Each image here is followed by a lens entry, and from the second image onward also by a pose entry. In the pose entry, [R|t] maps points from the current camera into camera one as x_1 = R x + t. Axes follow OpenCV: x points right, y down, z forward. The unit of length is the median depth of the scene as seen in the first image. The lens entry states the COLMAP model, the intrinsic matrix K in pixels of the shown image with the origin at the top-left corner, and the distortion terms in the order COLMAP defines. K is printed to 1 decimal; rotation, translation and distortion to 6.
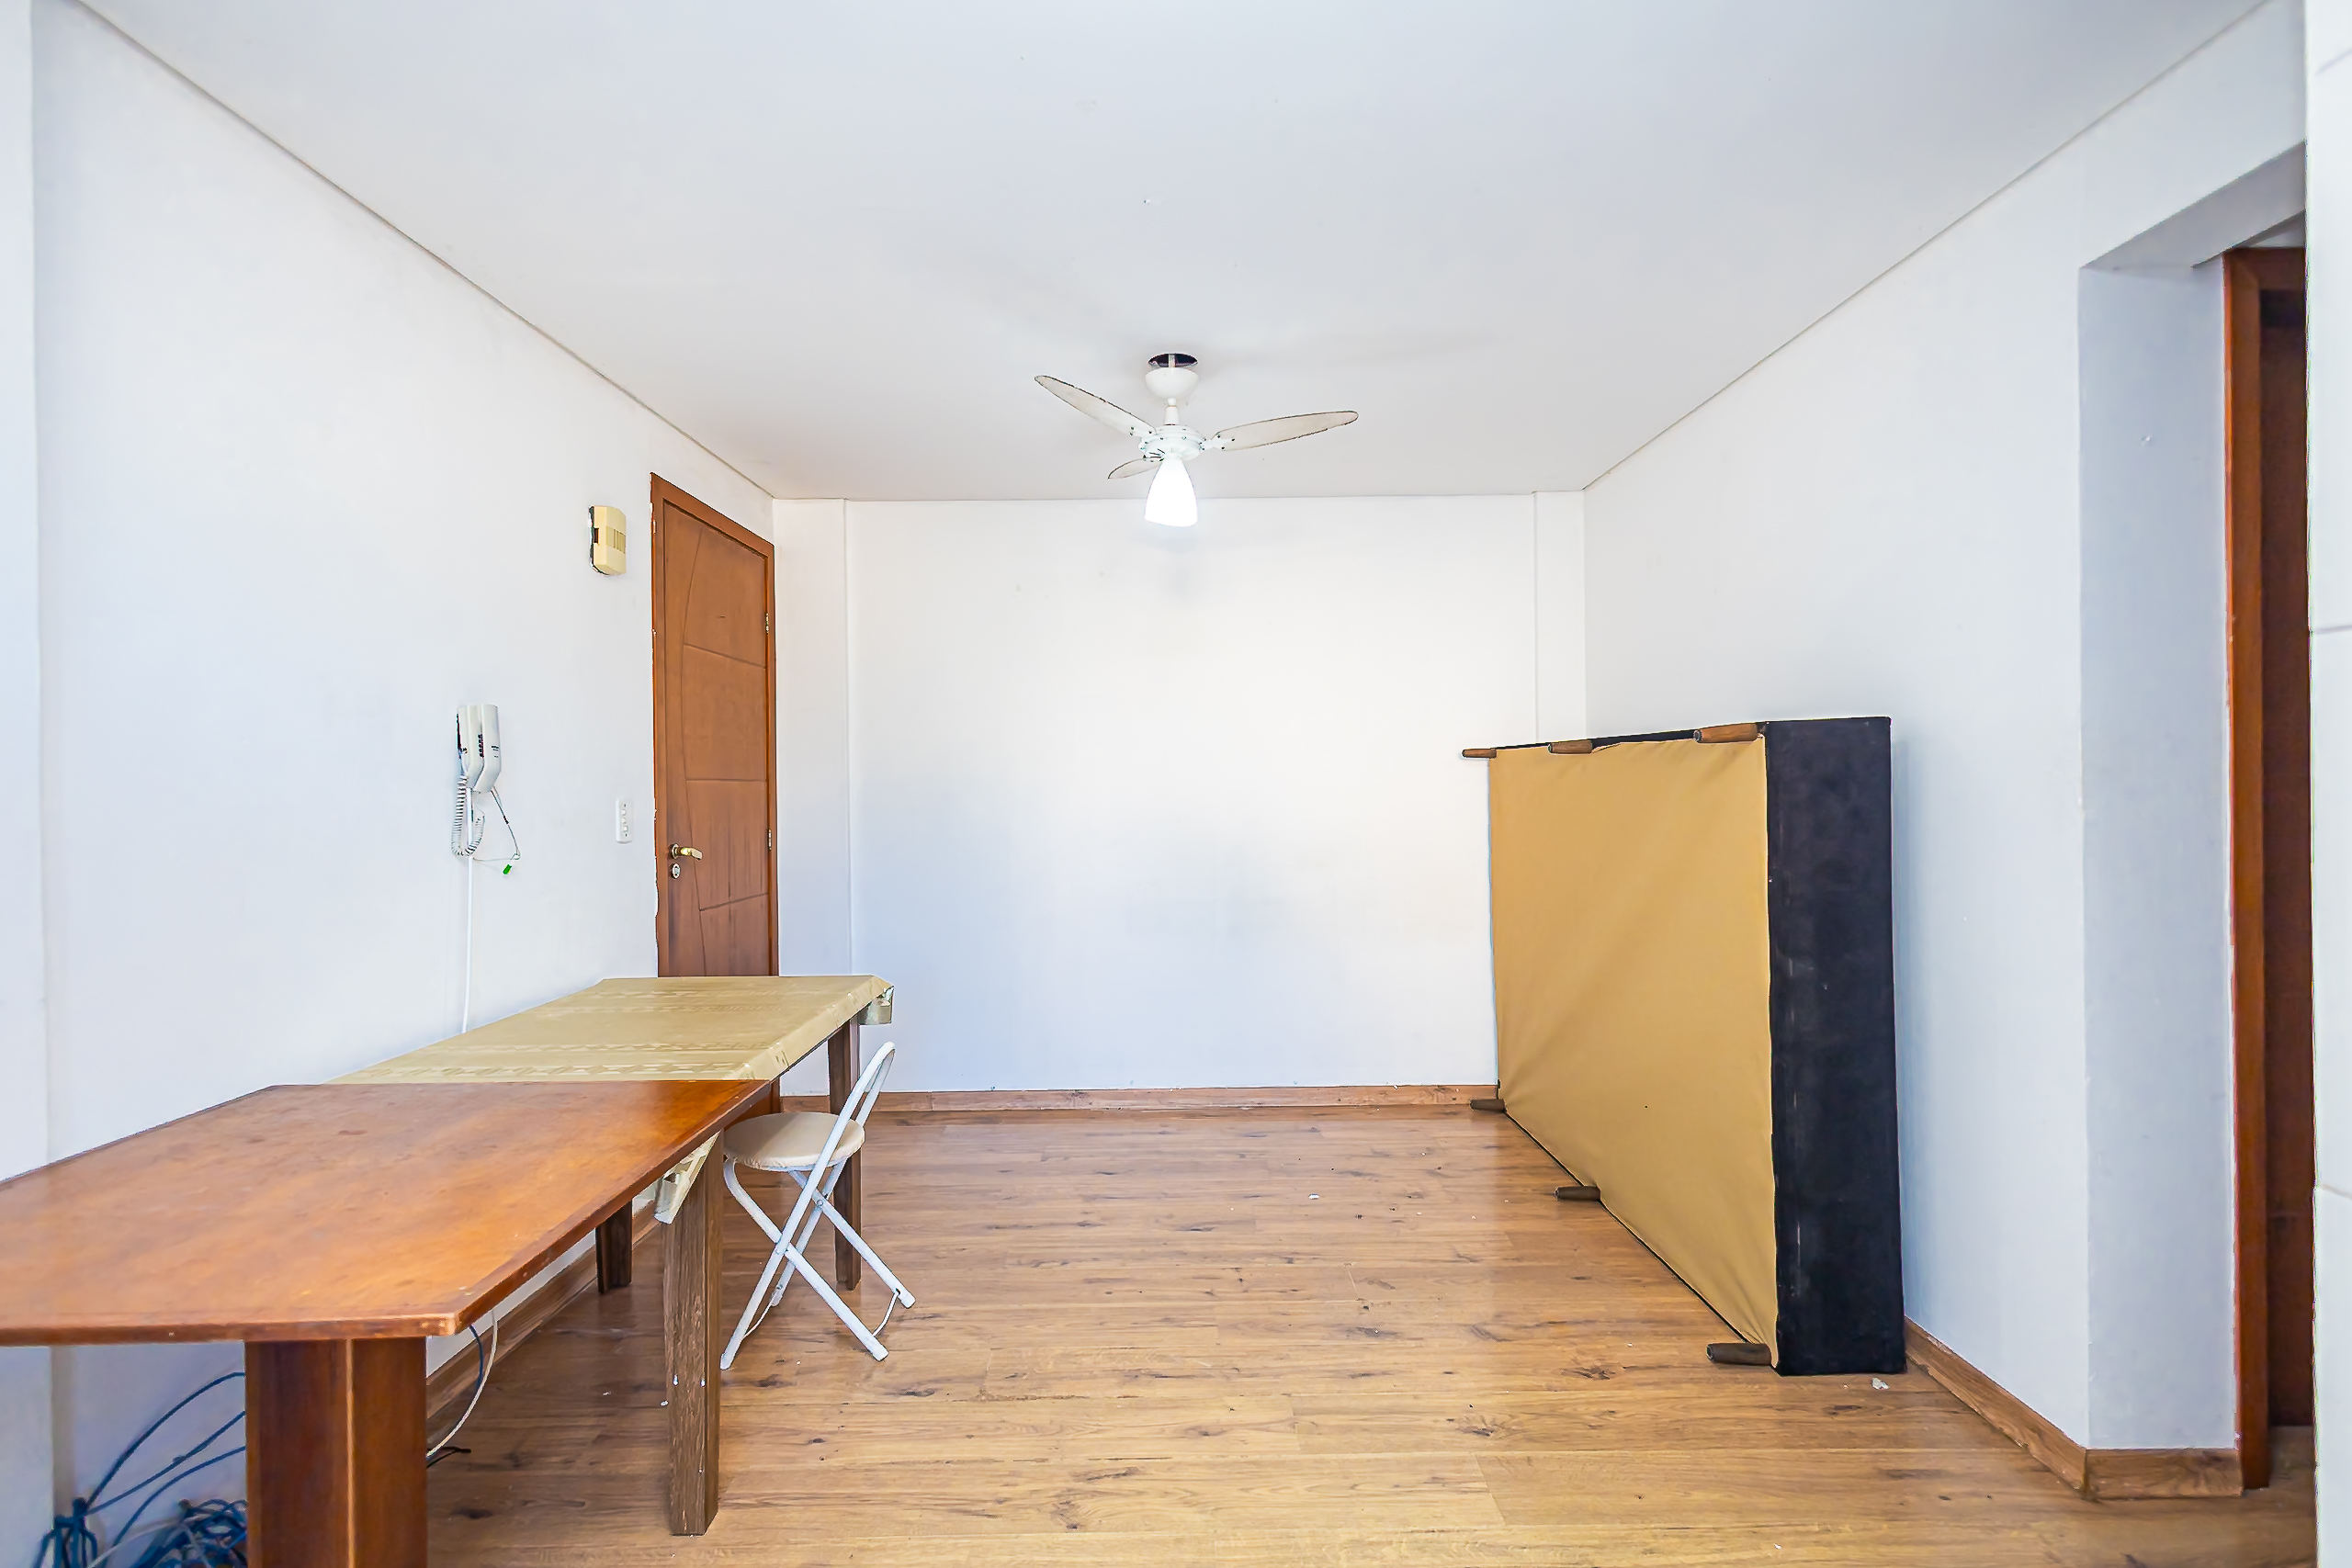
lens RADIAL K [[1075.7, 0, 1172.4], [0, 1075.7, 788.4], [0, 0, 1]] dist [0.013440, -0.004774]
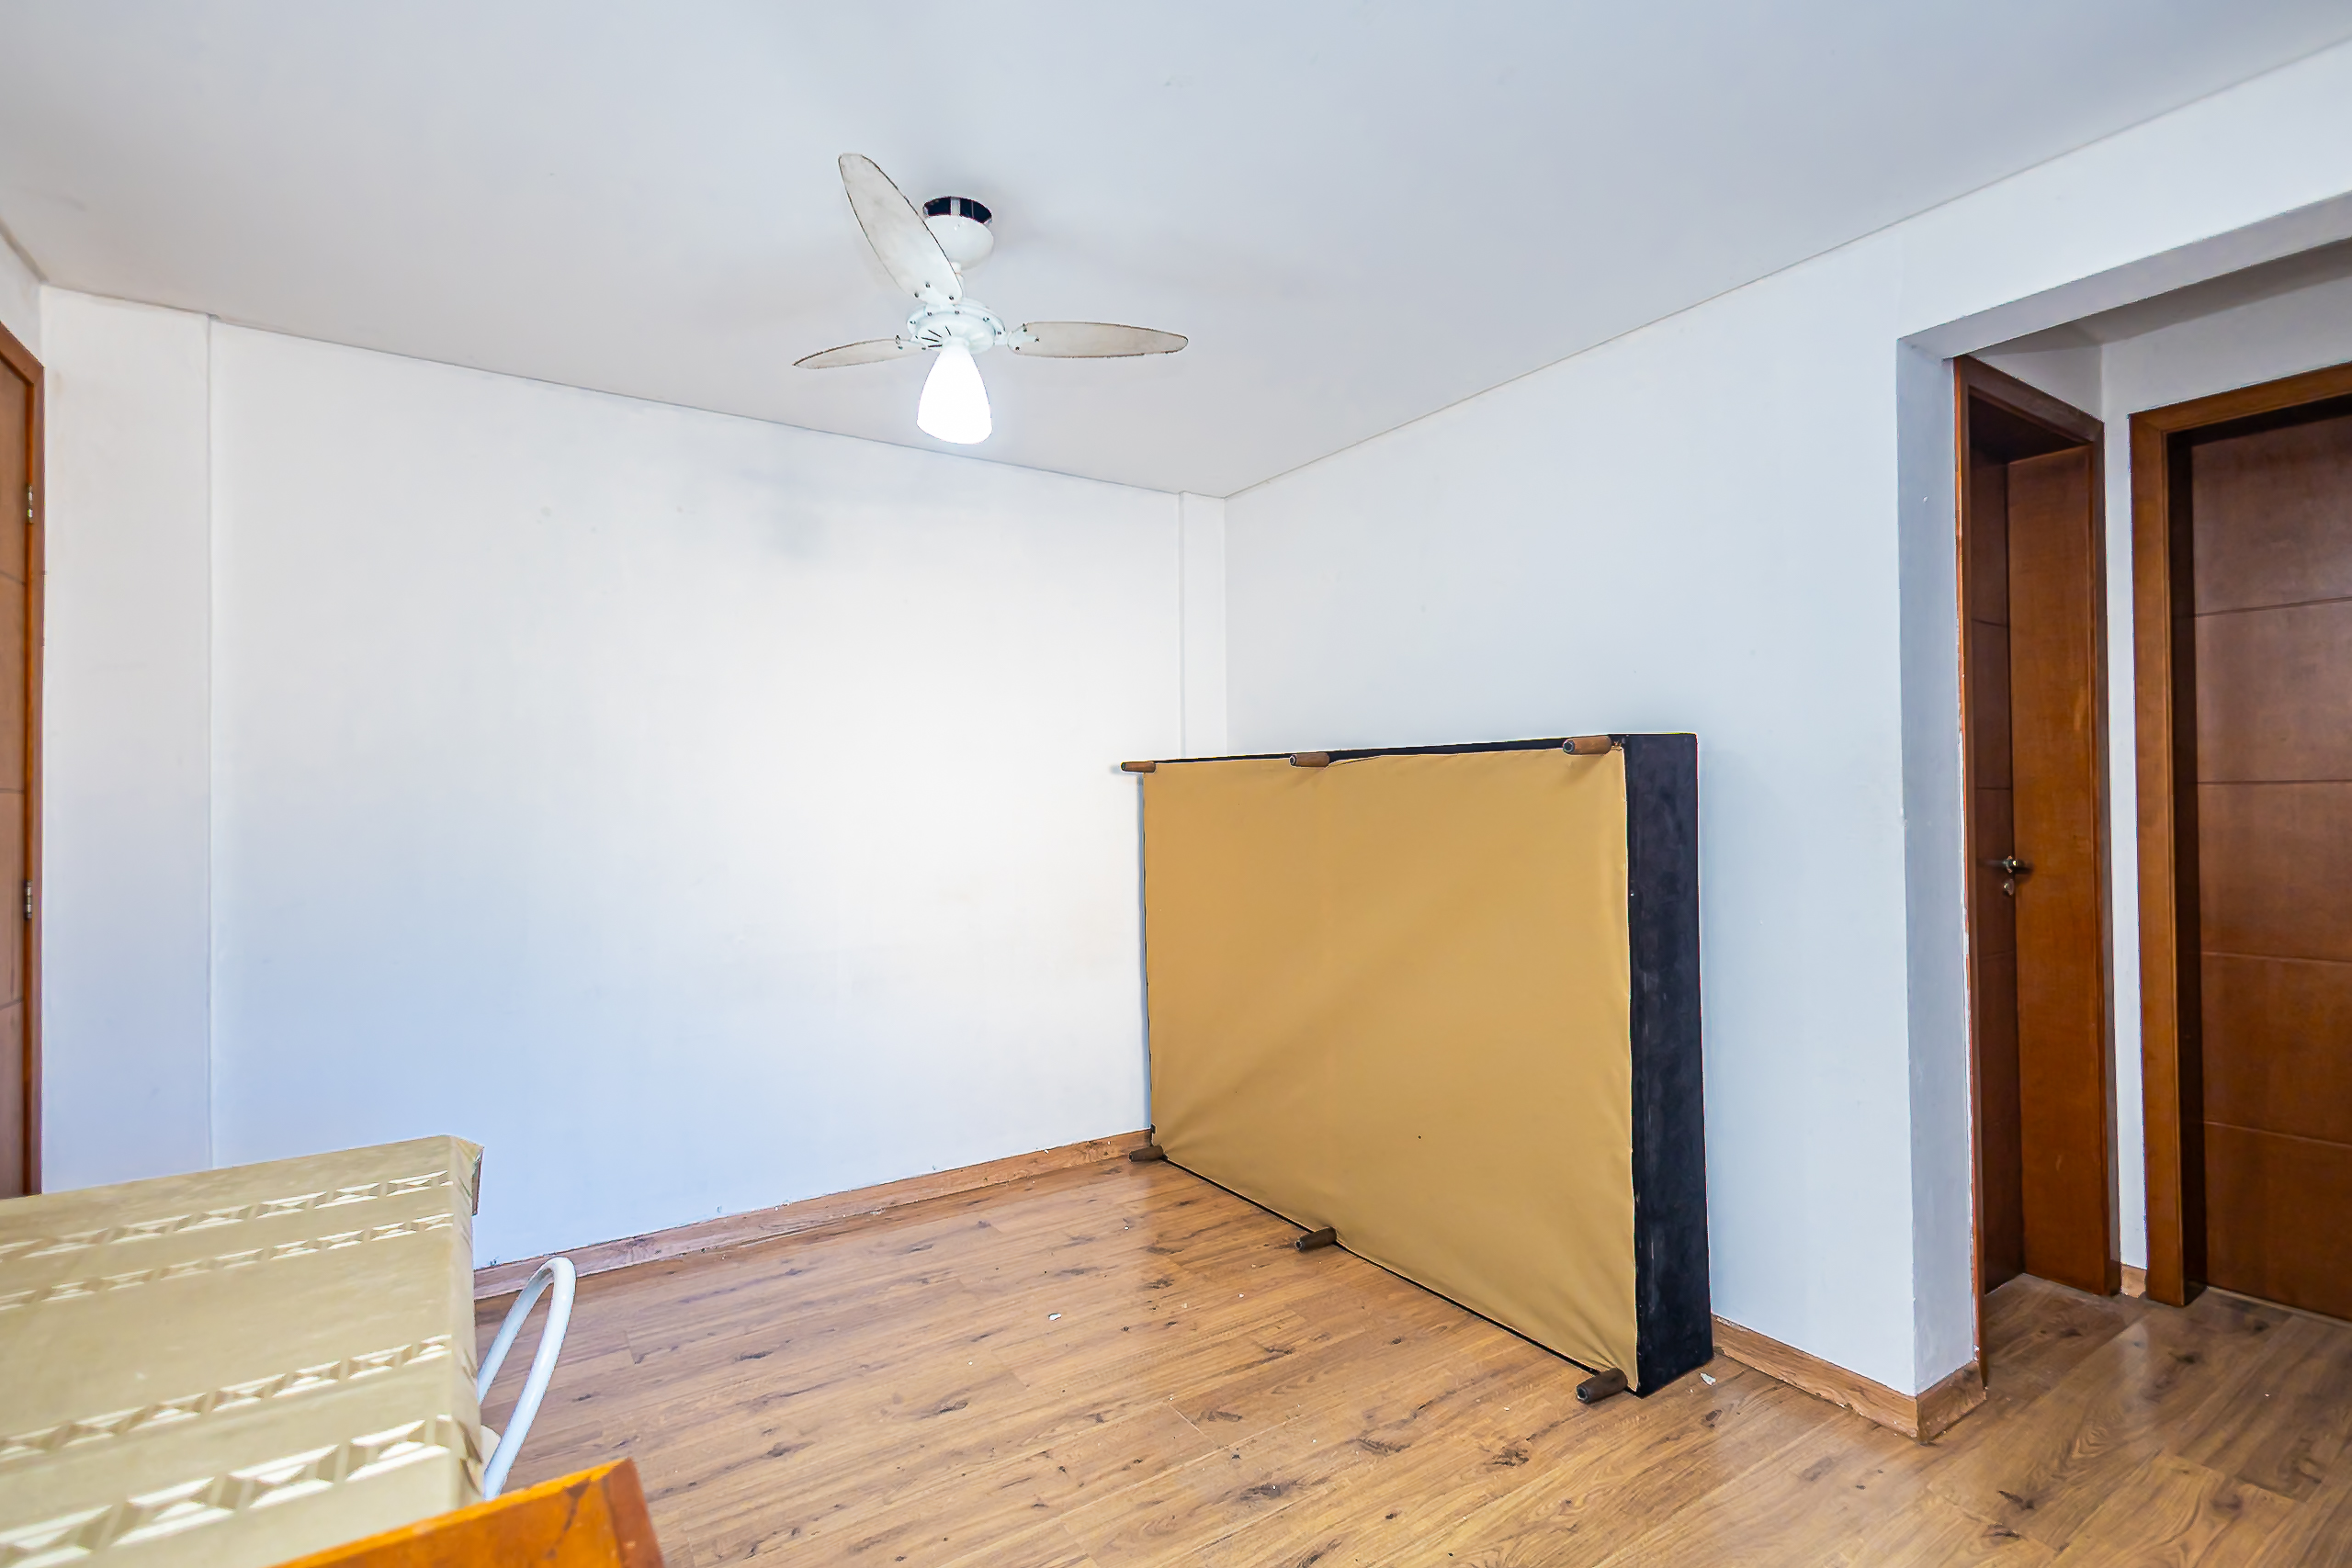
lens RADIAL K [[1075.7, 0, 1172.3], [0, 1075.7, 789.5], [0, 0, 1]] dist [0.013440, -0.004774]
pose [[0.838080, 0.008320, 0.545484, -0.265396], [0.002374, 0.999819, -0.018896, 0.005276], [-0.545542, 0.017131, 0.837908, 0.315053]]
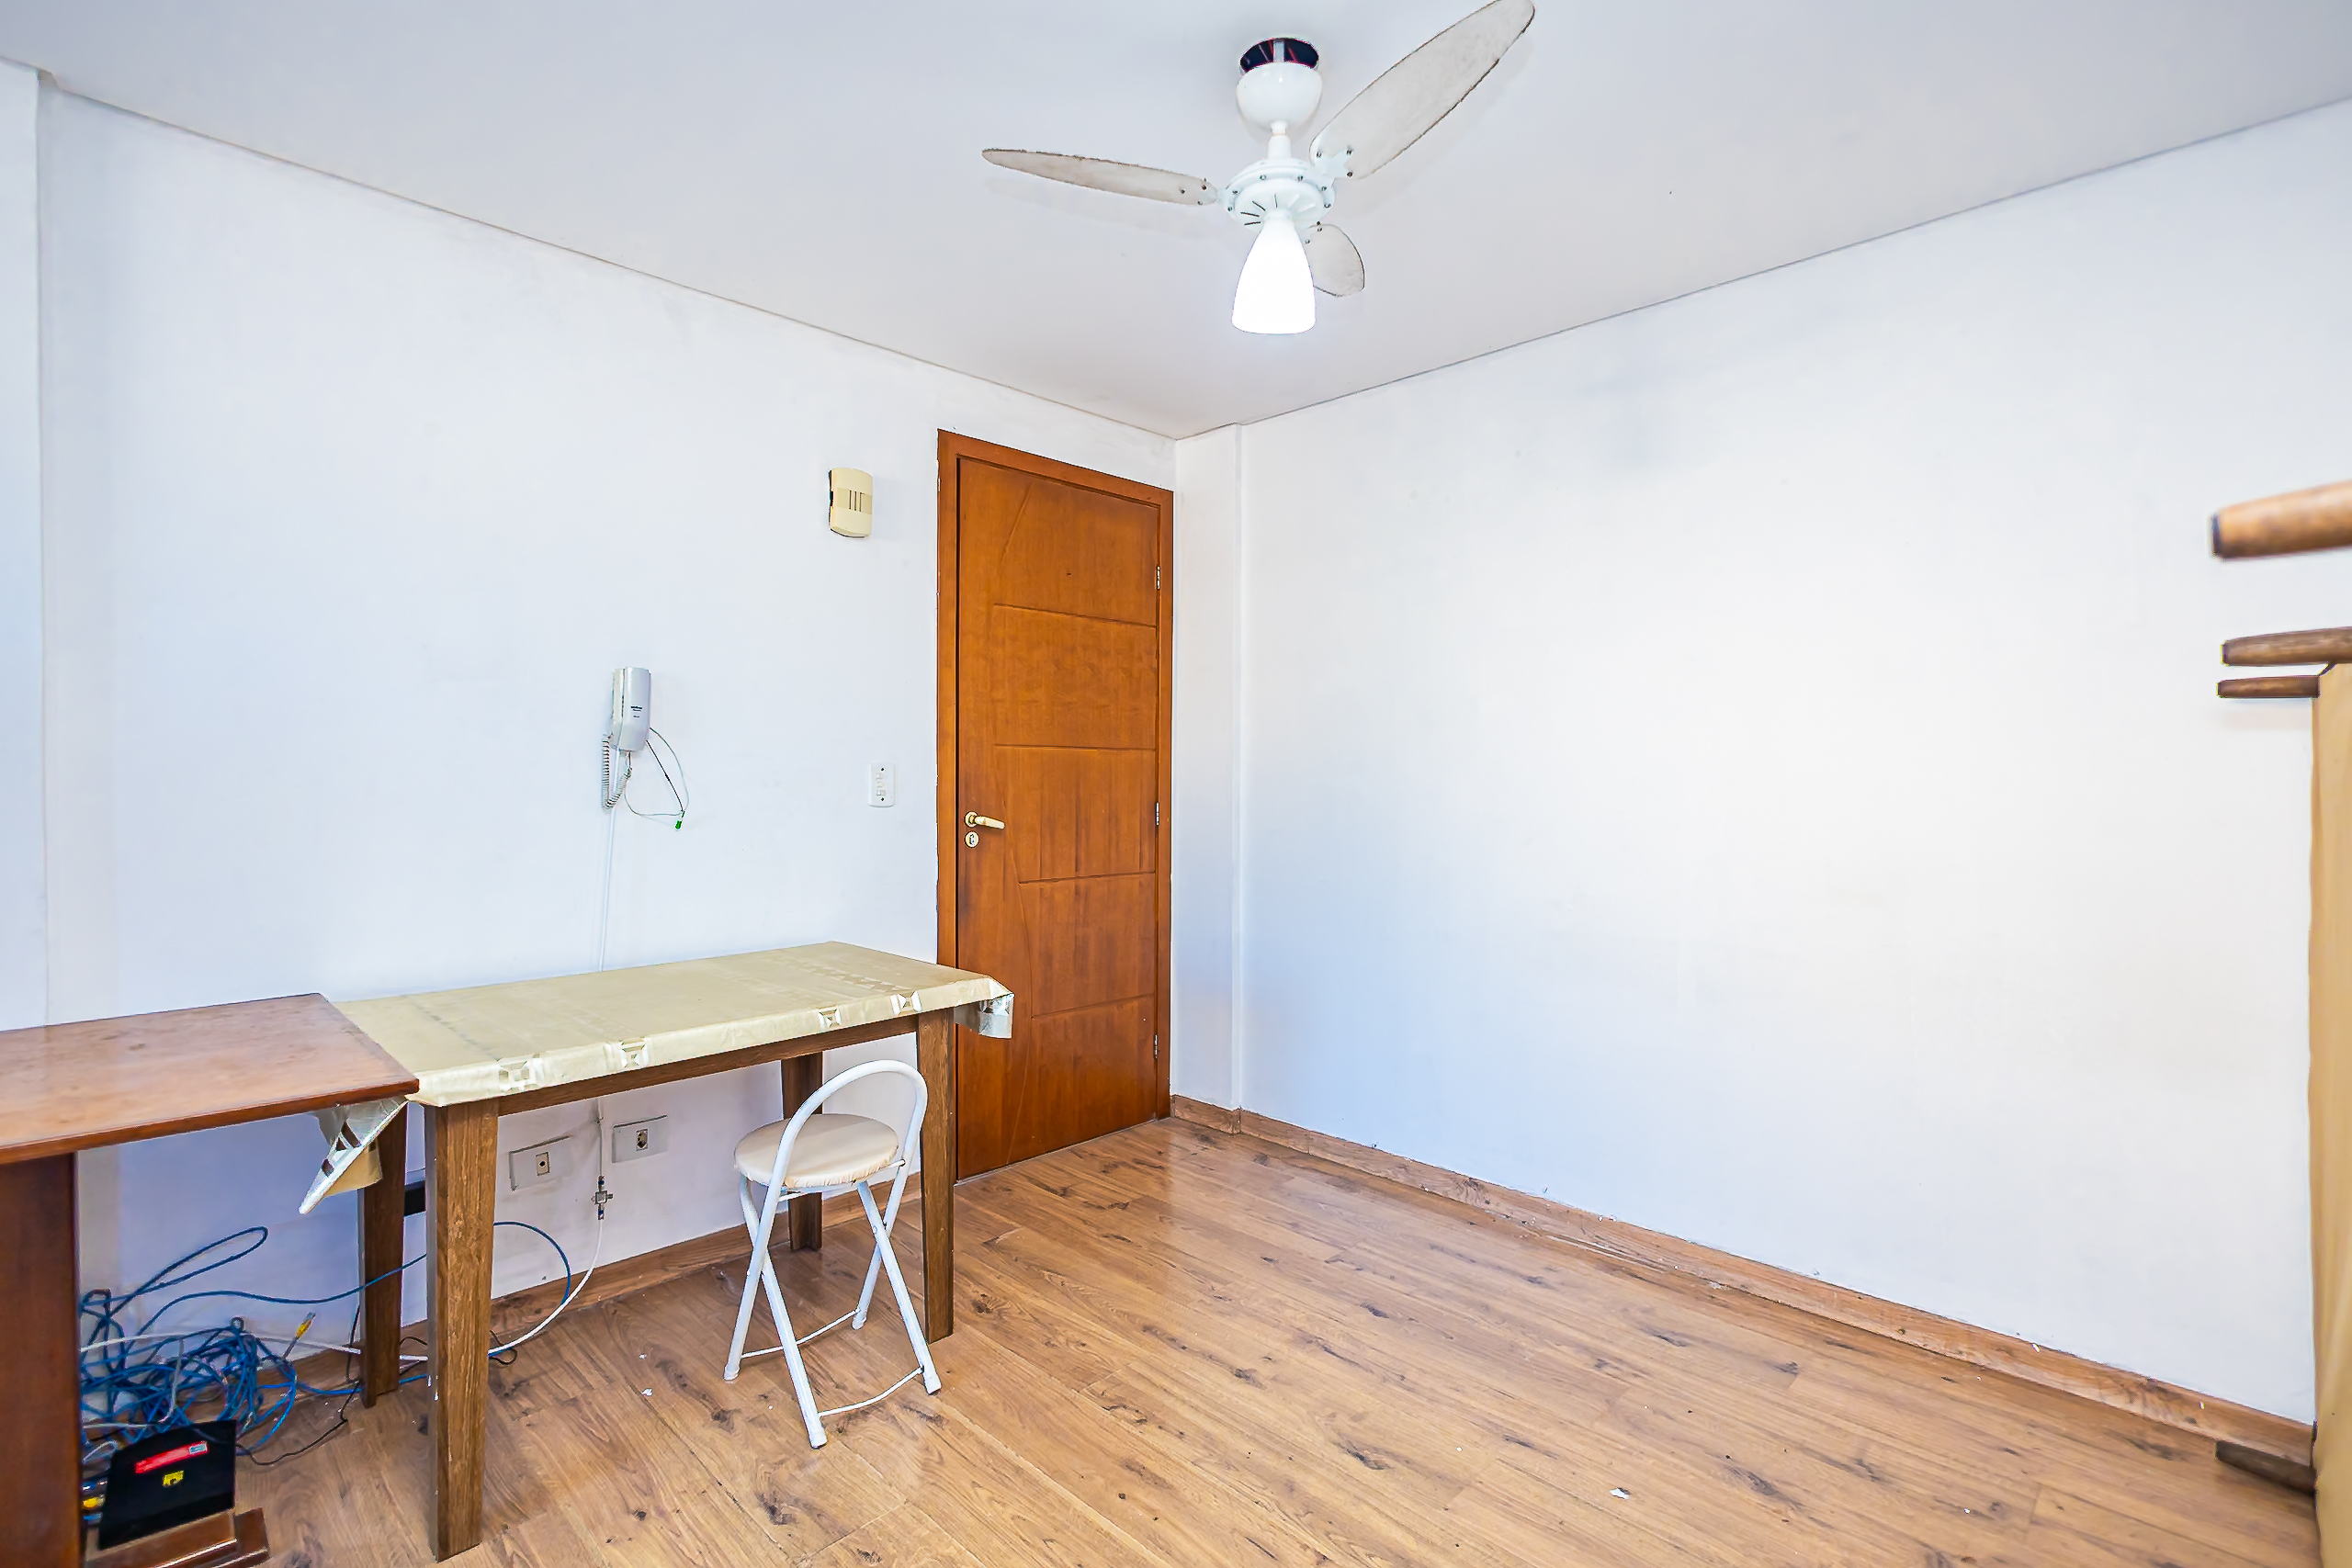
lens RADIAL K [[1075.7, 0, 1177.1], [0, 1075.7, 797.2], [0, 0, 1]] dist [0.013440, -0.004774]
pose [[0.708548, 0.029607, -0.705041, 0.399158], [-0.013864, 0.999511, 0.028040, 0.009417], [0.705526, -0.010093, 0.708612, 0.508560]]
